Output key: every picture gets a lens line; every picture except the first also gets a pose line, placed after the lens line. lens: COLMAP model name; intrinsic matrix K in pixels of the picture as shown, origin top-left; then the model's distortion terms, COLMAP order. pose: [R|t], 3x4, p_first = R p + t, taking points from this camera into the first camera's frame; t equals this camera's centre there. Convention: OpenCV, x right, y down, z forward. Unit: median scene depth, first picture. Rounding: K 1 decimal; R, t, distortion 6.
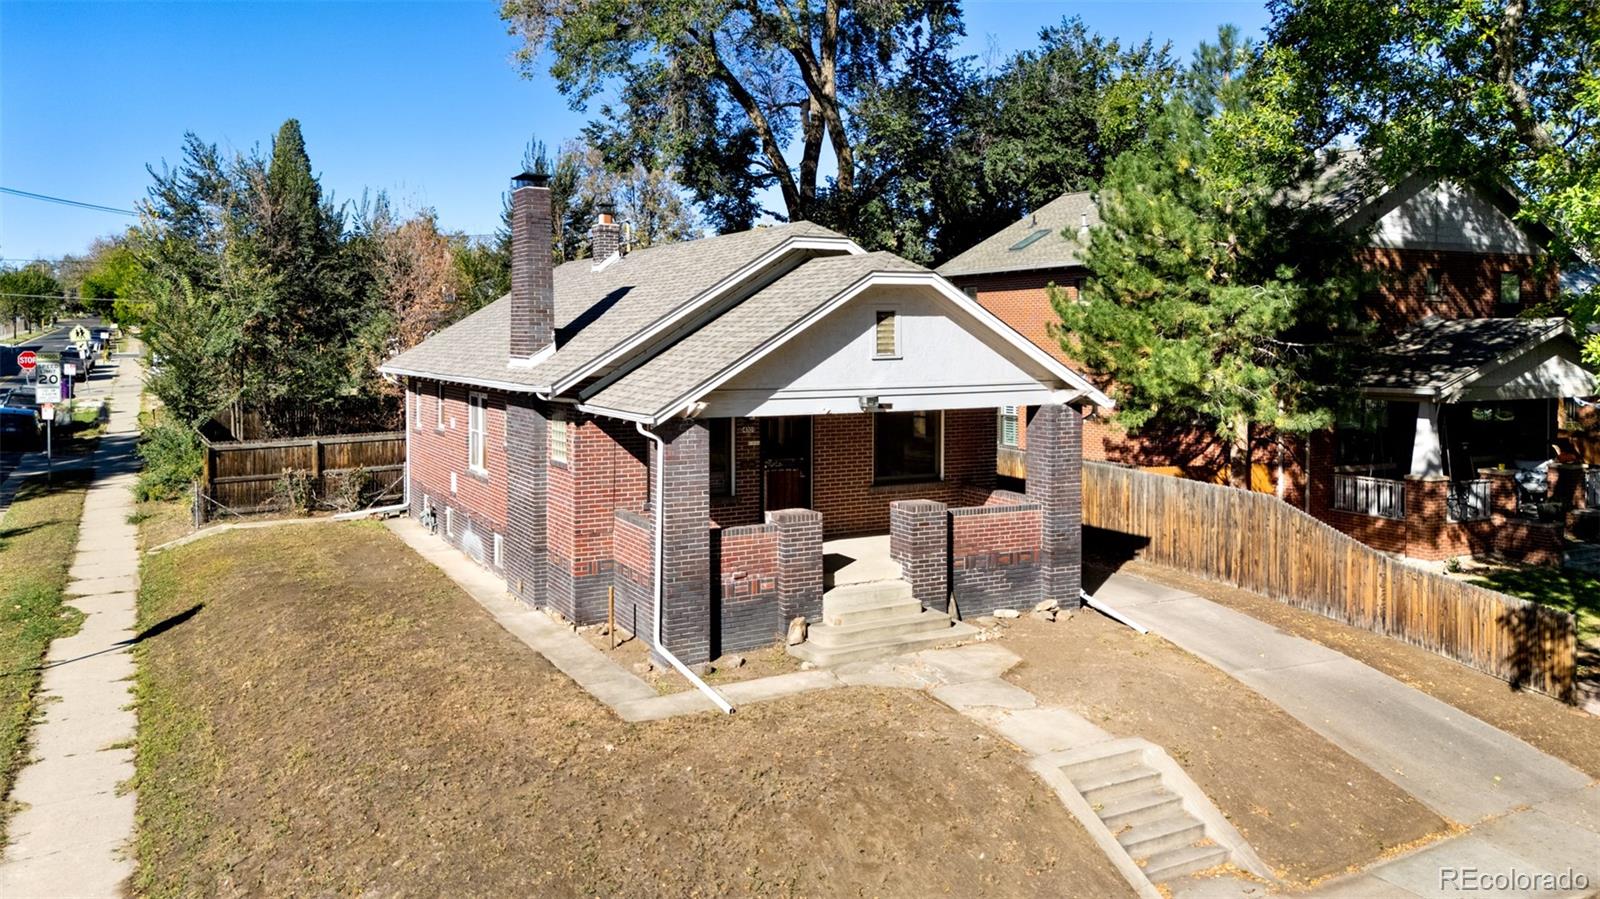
lens RADIAL K [[1149.4, 0, 755.7], [0, 1149.4, 375.3], [0, 0, 1]] dist [0.034129, -0.010570]
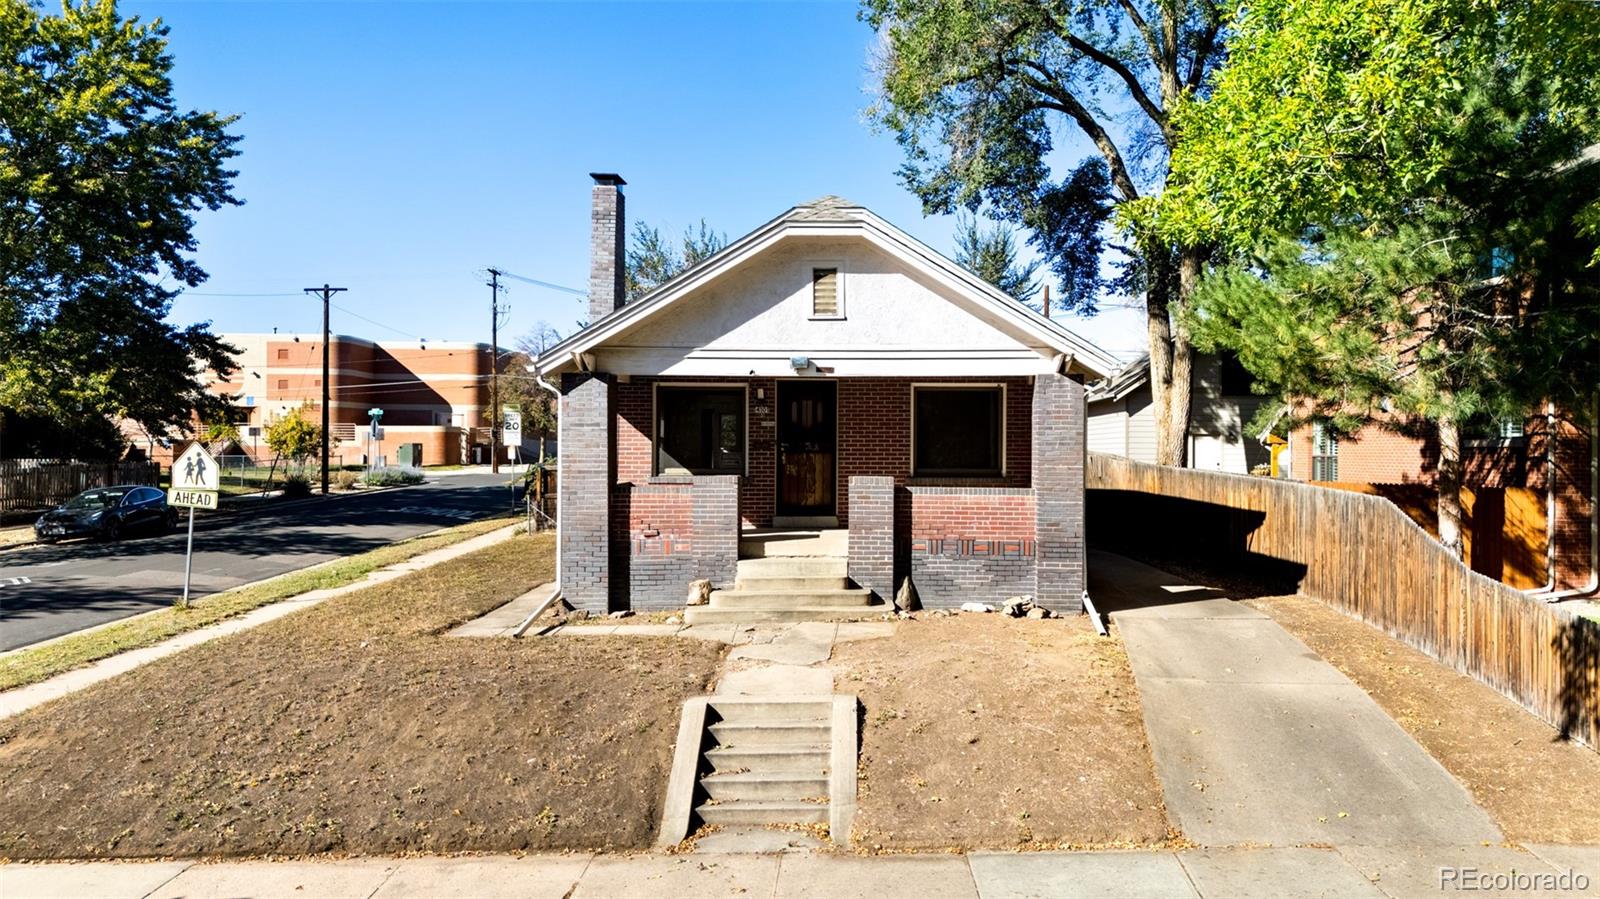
lens RADIAL K [[1149.4, 0, 777.4], [0, 1149.4, 437.2], [0, 0, 1]] dist [0.034129, -0.010570]
pose [[0.894261, 0.008456, -0.447466, 0.496756], [-0.021362, 0.999488, -0.023805, 0.104485], [0.447036, 0.030847, 0.893984, 0.143425]]
